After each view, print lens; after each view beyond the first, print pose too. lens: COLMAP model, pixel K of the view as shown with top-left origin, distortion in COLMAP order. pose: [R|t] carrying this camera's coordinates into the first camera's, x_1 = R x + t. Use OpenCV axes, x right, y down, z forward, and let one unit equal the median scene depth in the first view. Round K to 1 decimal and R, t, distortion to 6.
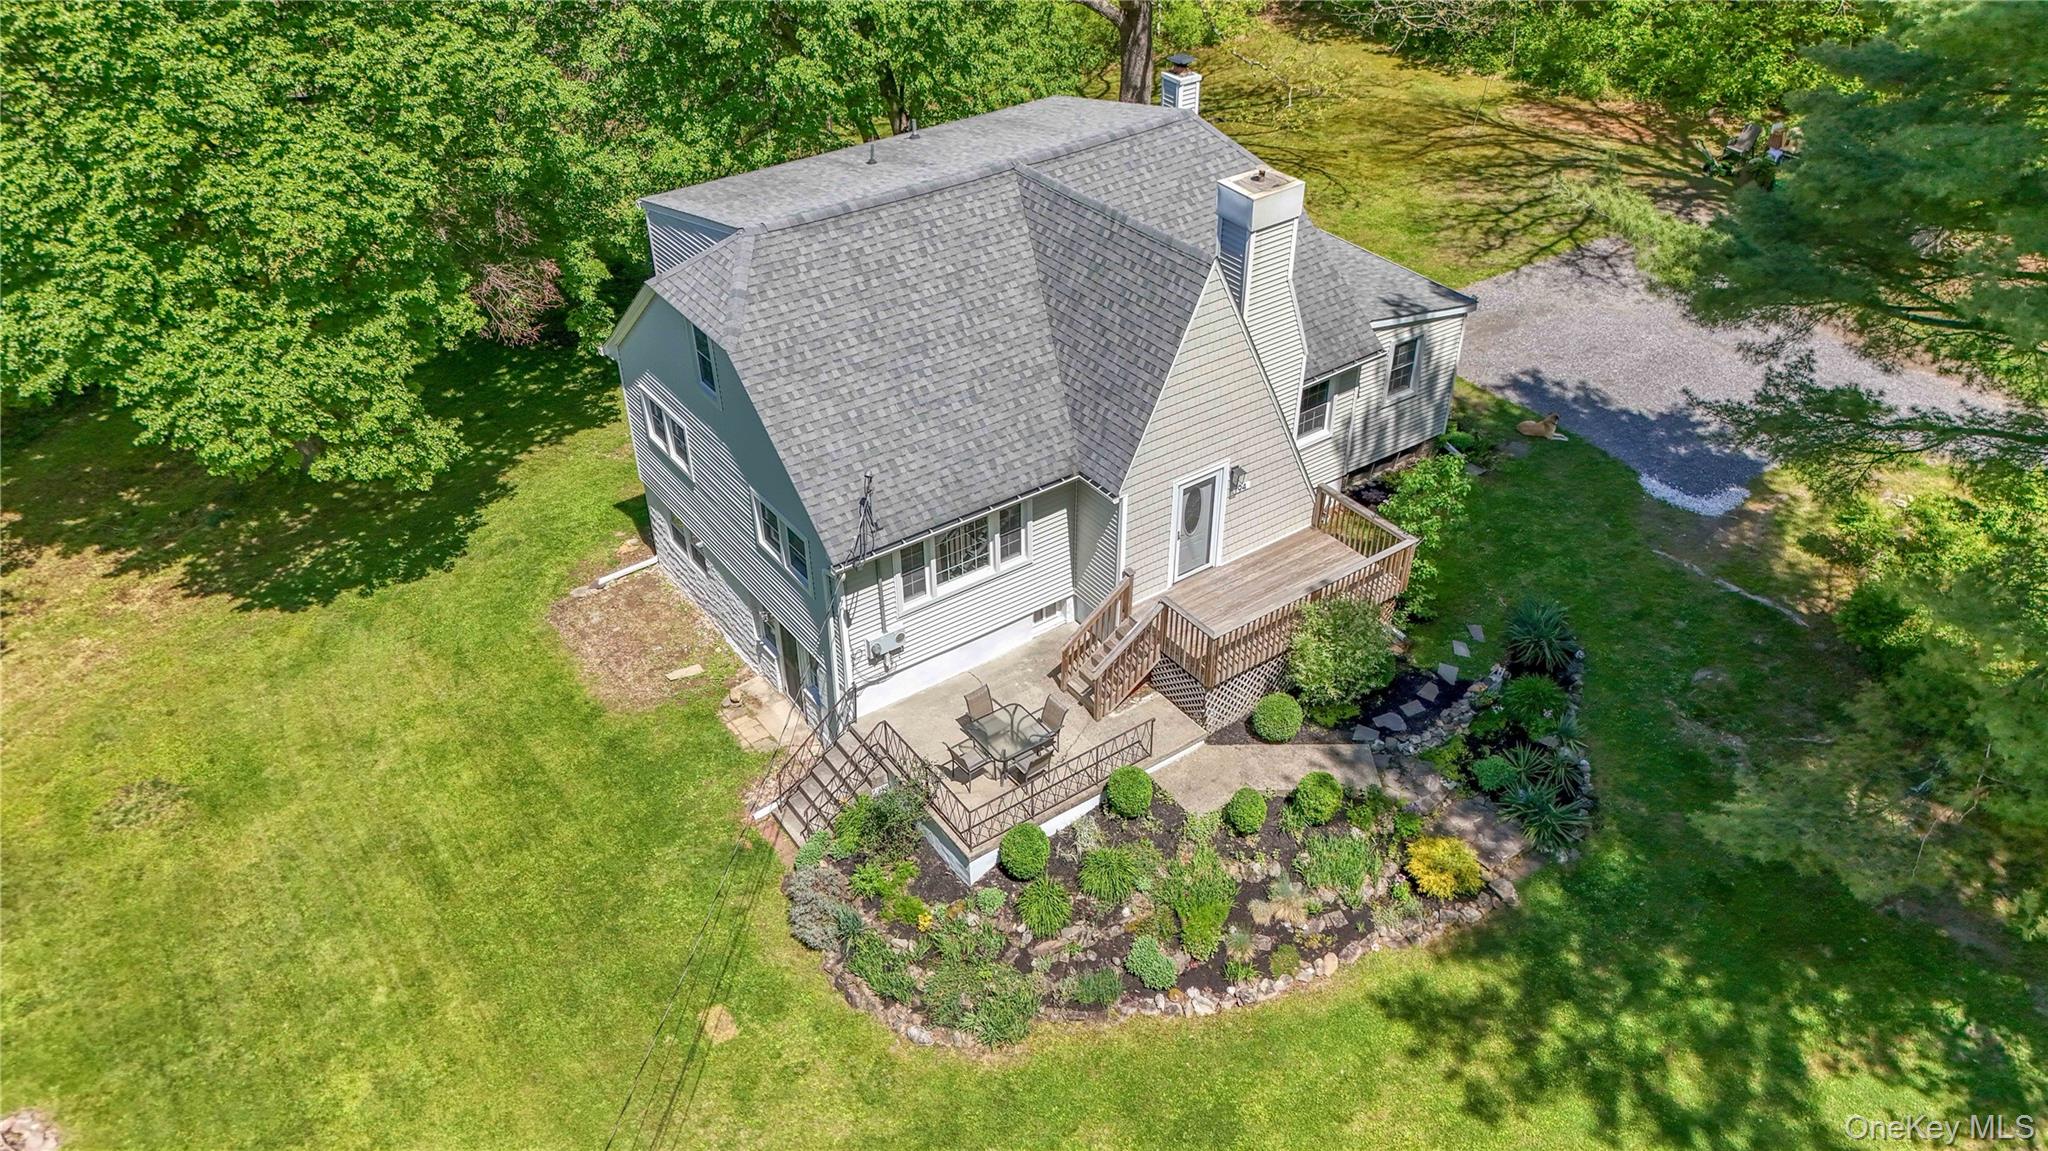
lens RADIAL K [[1508.5, 0, 1016.3], [0, 1508.5, 570.2], [0, 0, 1]] dist [0.083859, -0.087436]
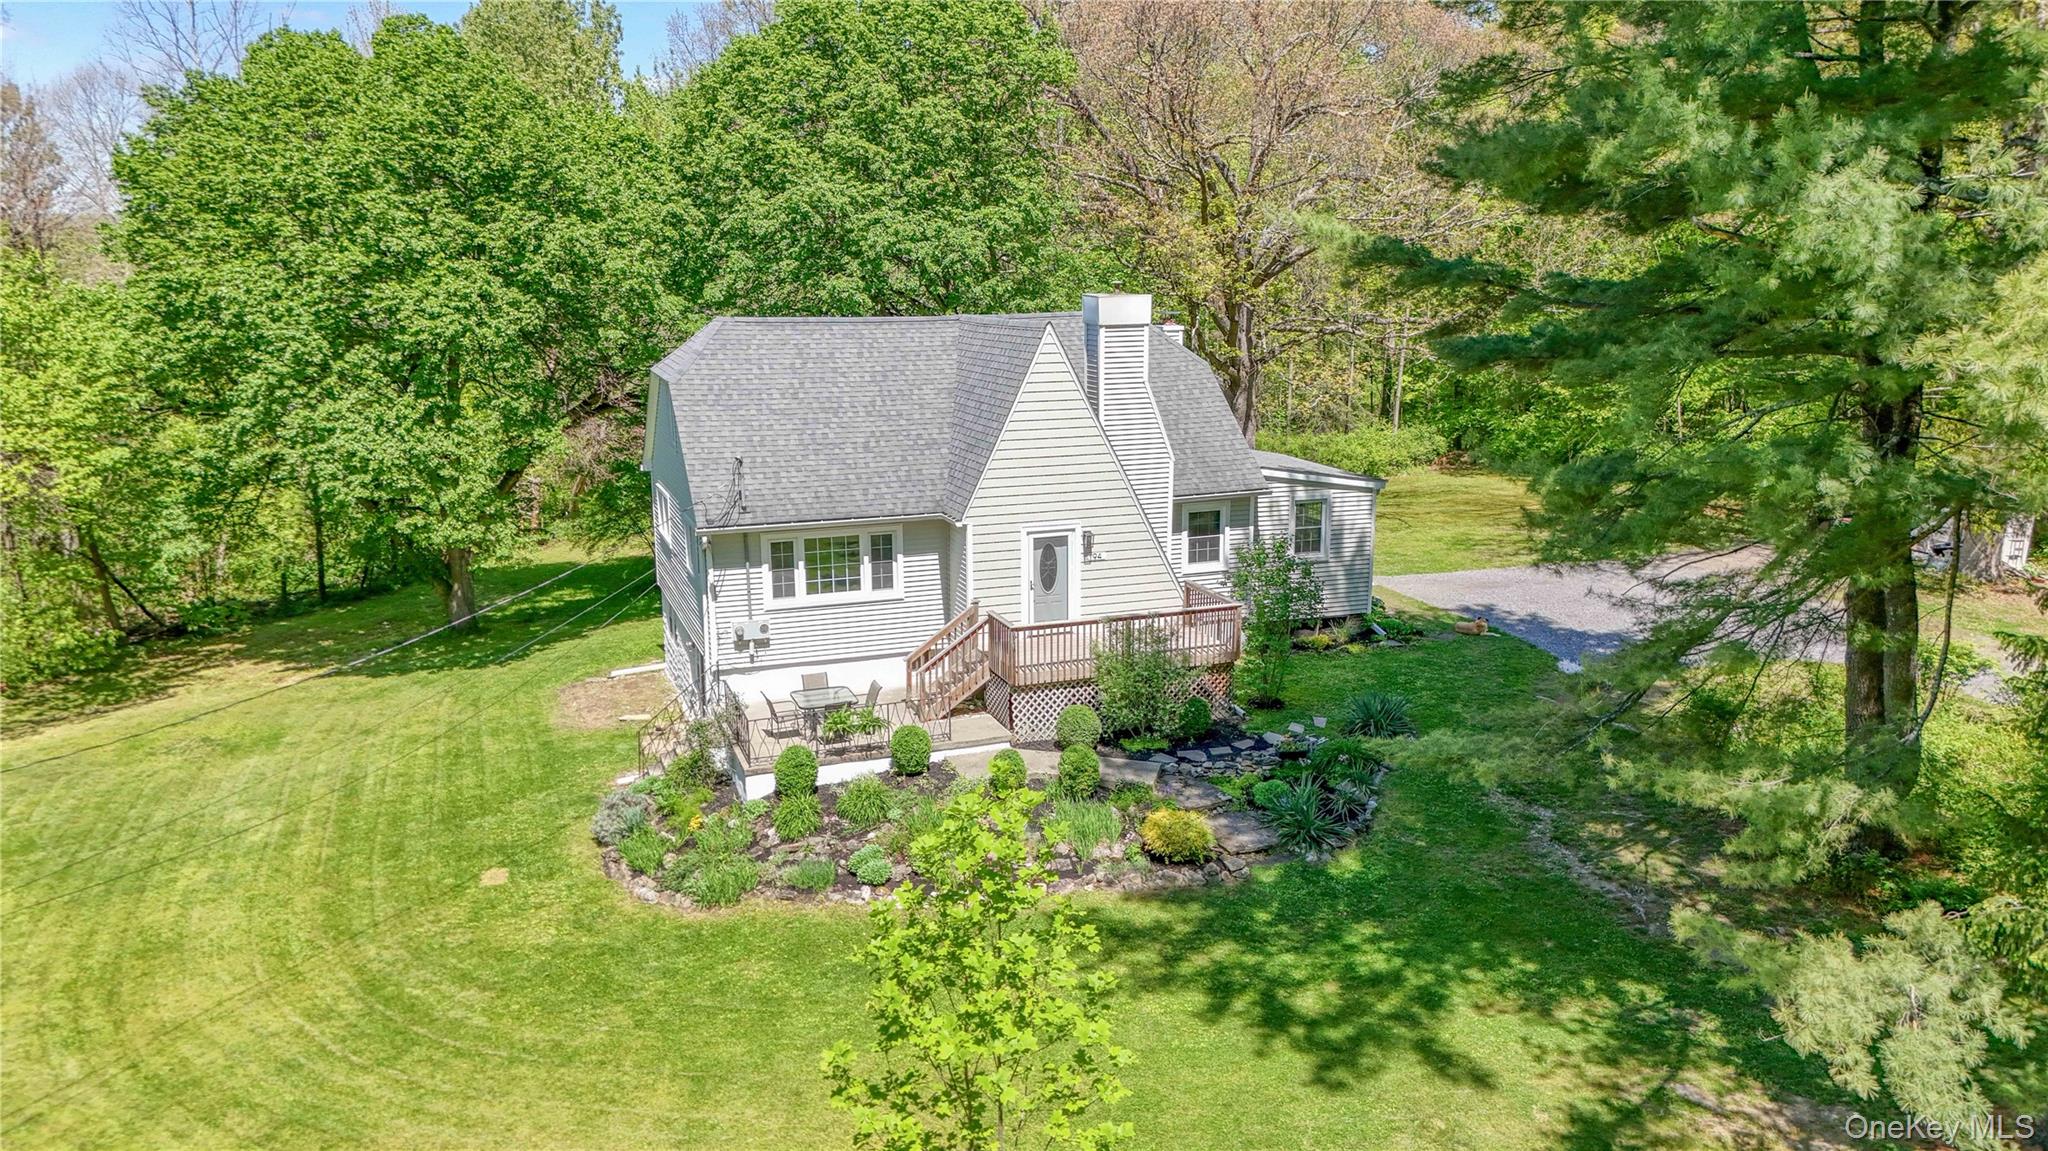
lens RADIAL K [[1508.5, 0, 1017.4], [0, 1508.5, 565.6], [0, 0, 1]] dist [0.083859, -0.087436]
pose [[0.964512, 0.058686, -0.257434, 0.397342], [-0.157061, 0.911257, -0.380712, 0.403552], [0.212246, 0.407634, 0.888136, -0.003100]]
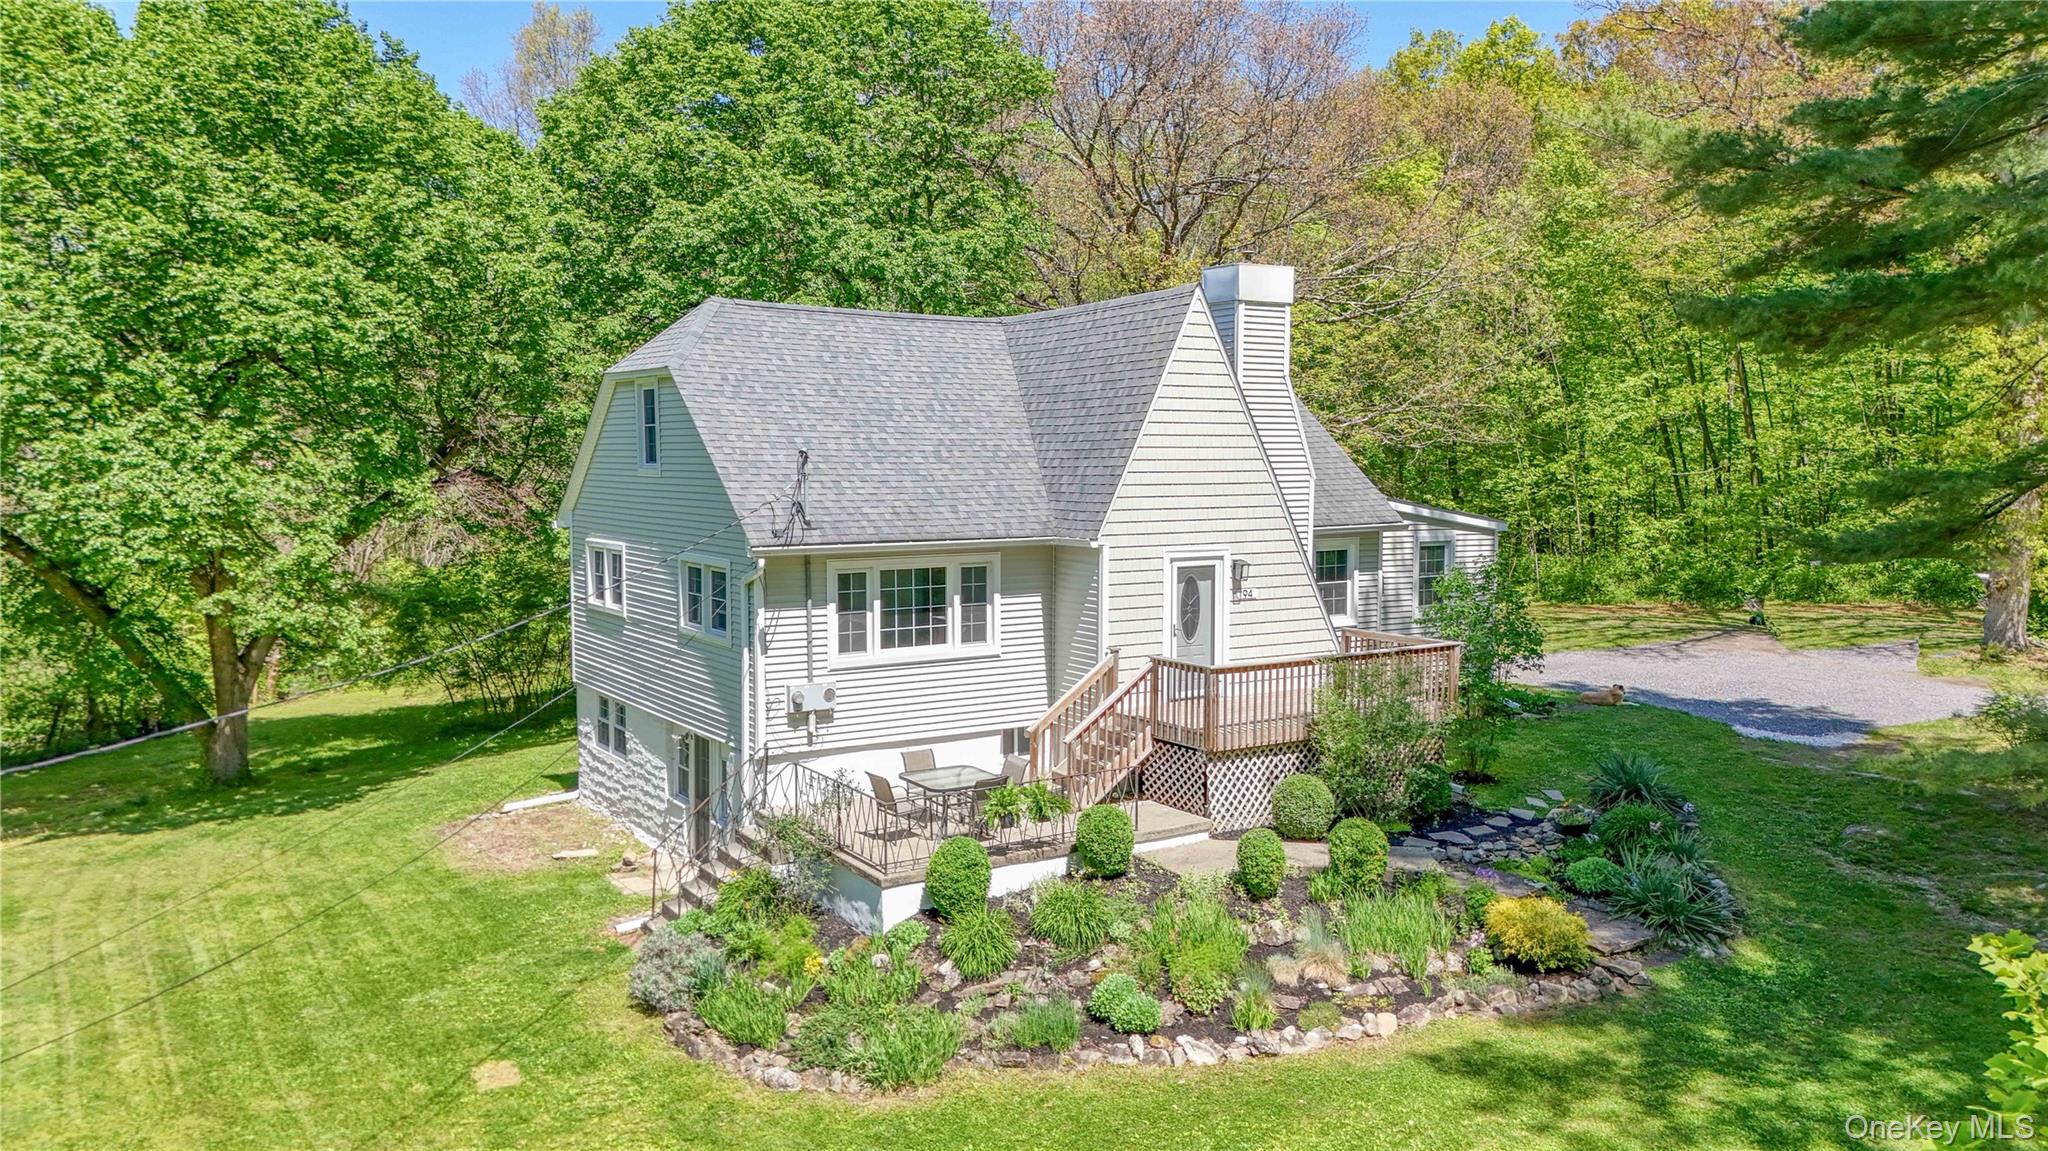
lens RADIAL K [[1508.5, 0, 1020.3], [0, 1508.5, 564.8], [0, 0, 1]] dist [0.083859, -0.087436]
pose [[0.998845, 0.014468, -0.045828, 0.061804], [-0.036259, 0.852750, -0.521058, 0.401319], [0.031541, 0.522118, 0.852290, 0.264364]]
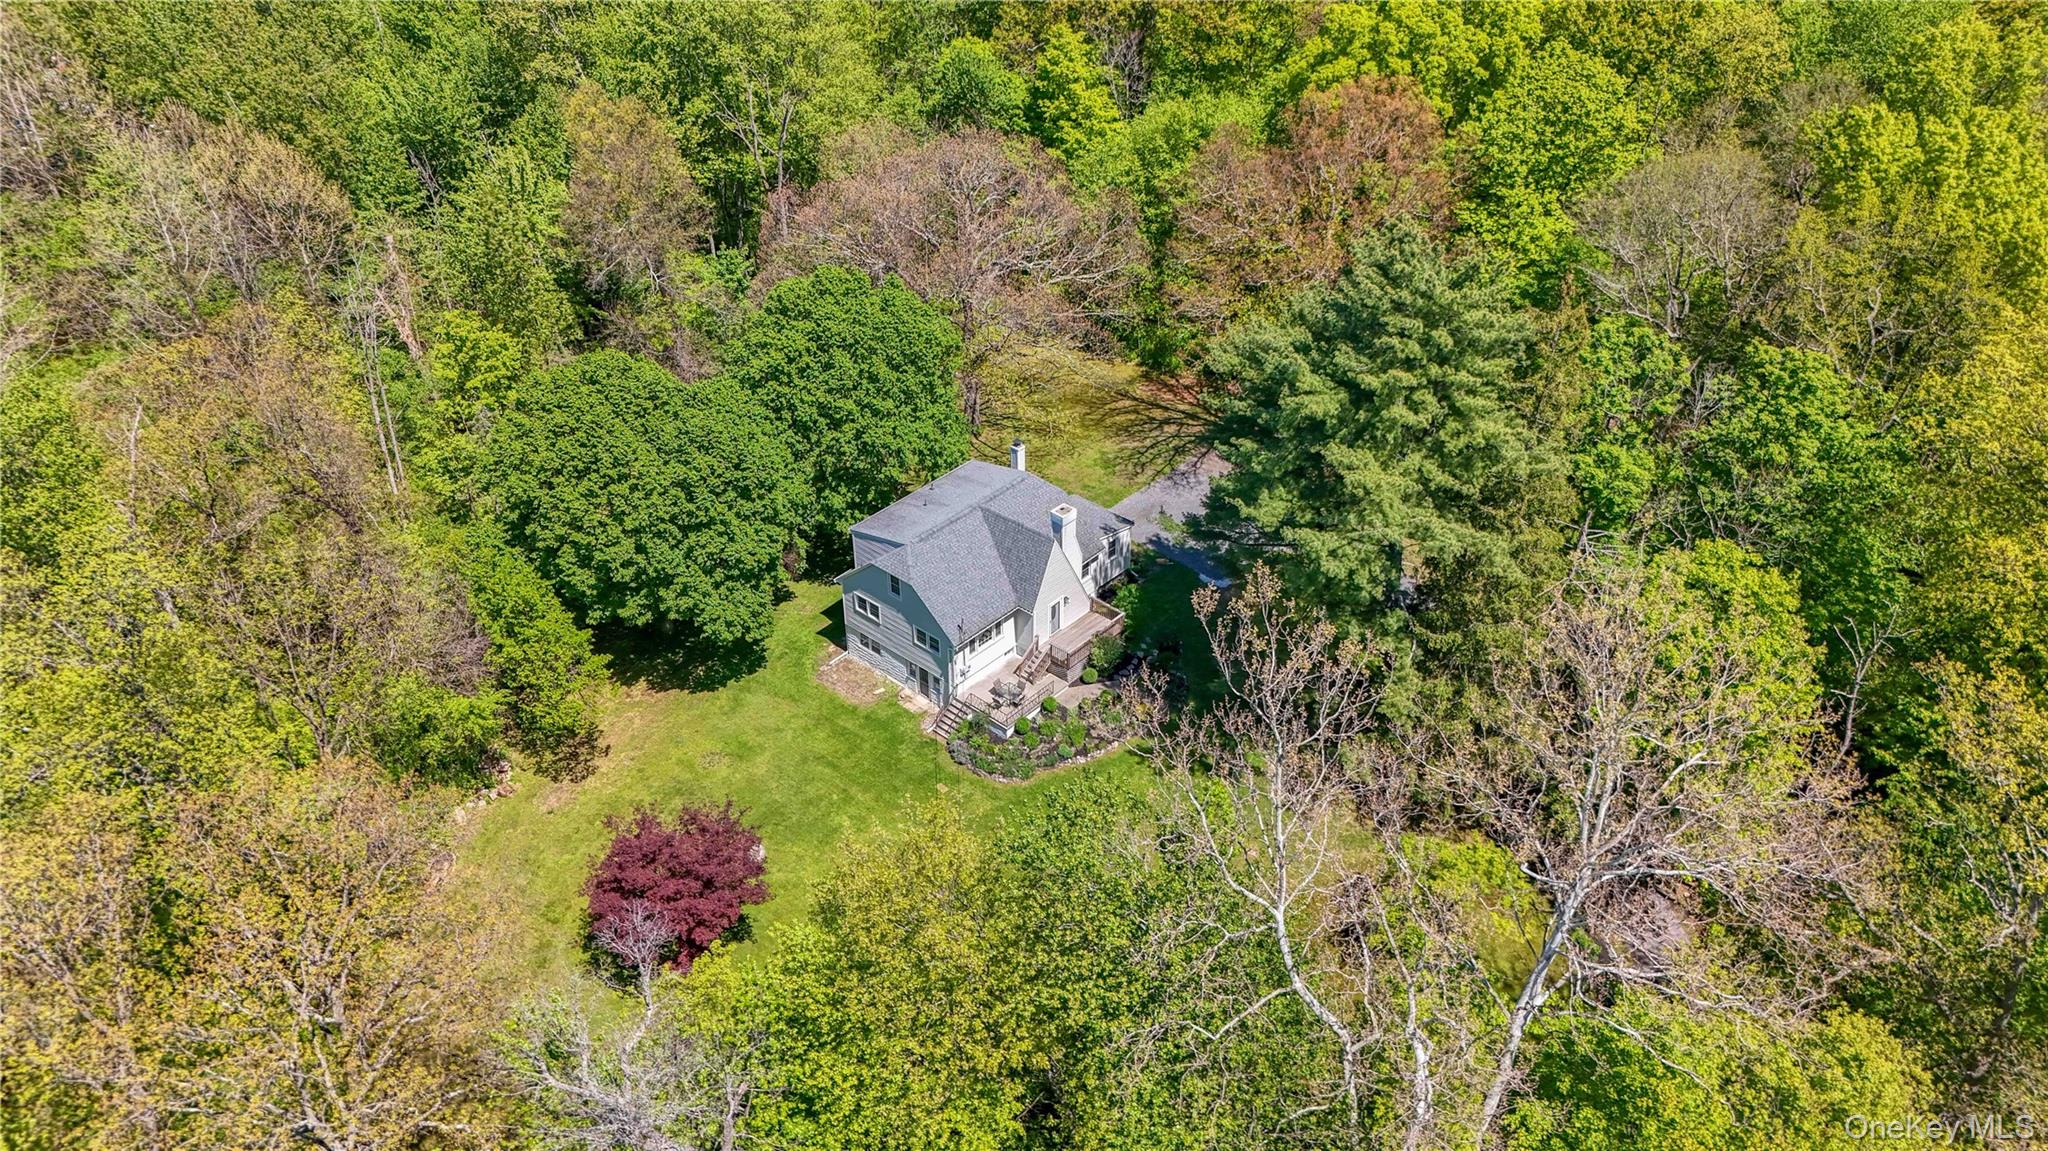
lens RADIAL K [[1508.5, 0, 1032.3], [0, 1508.5, 570.0], [0, 0, 1]] dist [0.083859, -0.087436]
pose [[0.973050, -0.124638, 0.194006, -0.521138], [0.127105, 0.991889, -0.000269, -0.134239], [-0.192399, 0.024921, 0.981000, -2.048209]]
